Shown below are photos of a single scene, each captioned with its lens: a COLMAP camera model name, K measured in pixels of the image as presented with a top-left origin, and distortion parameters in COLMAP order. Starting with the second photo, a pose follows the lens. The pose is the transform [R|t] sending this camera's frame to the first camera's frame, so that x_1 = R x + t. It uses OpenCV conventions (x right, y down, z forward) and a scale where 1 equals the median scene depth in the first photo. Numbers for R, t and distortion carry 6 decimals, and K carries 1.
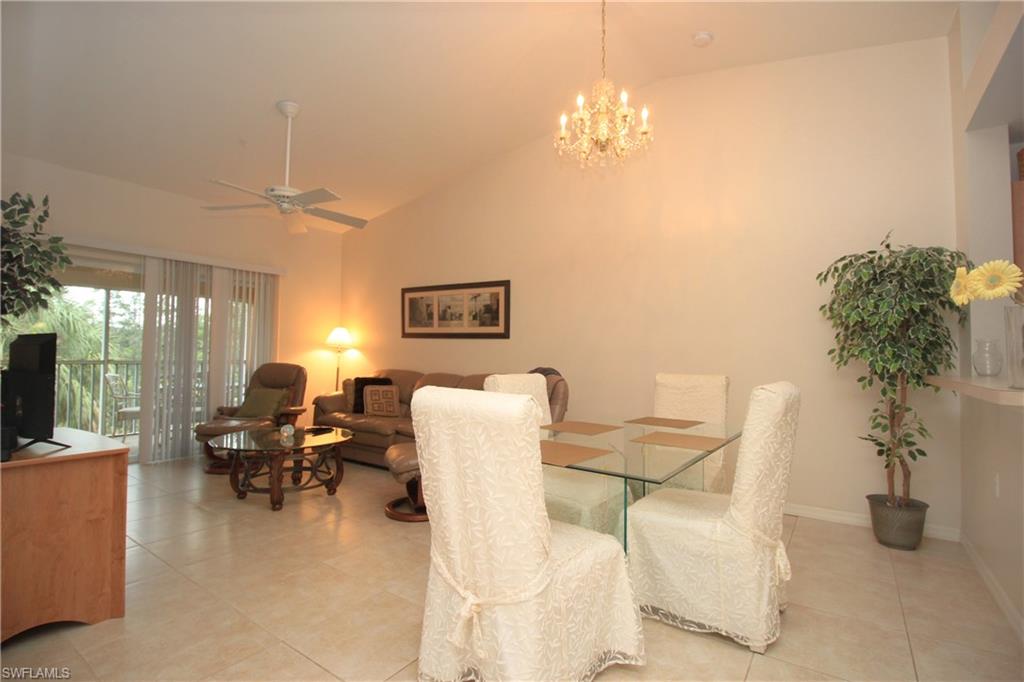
lens RADIAL K [[475.6, 0, 513.8], [0, 475.6, 339.8], [0, 0, 1]] dist [0.002154, -0.013446]
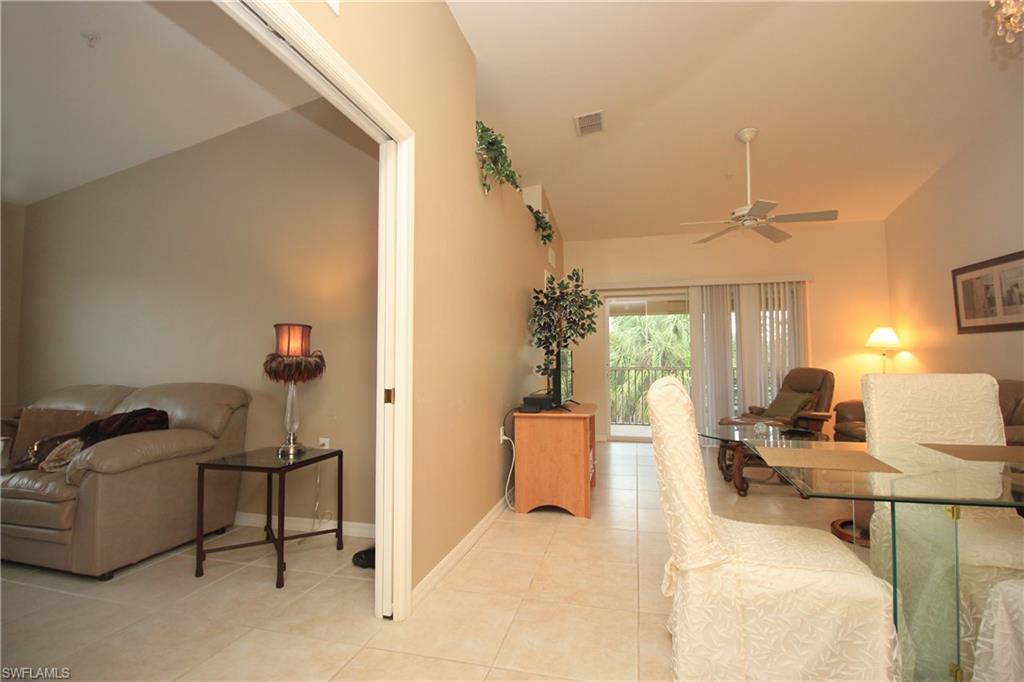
lens RADIAL K [[475.6, 0, 513.8], [0, 475.6, 339.8], [0, 0, 1]] dist [0.002154, -0.013446]
pose [[0.353153, -0.060450, -0.933611, 0.255869], [0.040588, 0.997961, -0.049263, 0.015814], [0.934685, -0.020496, 0.354886, 0.070155]]
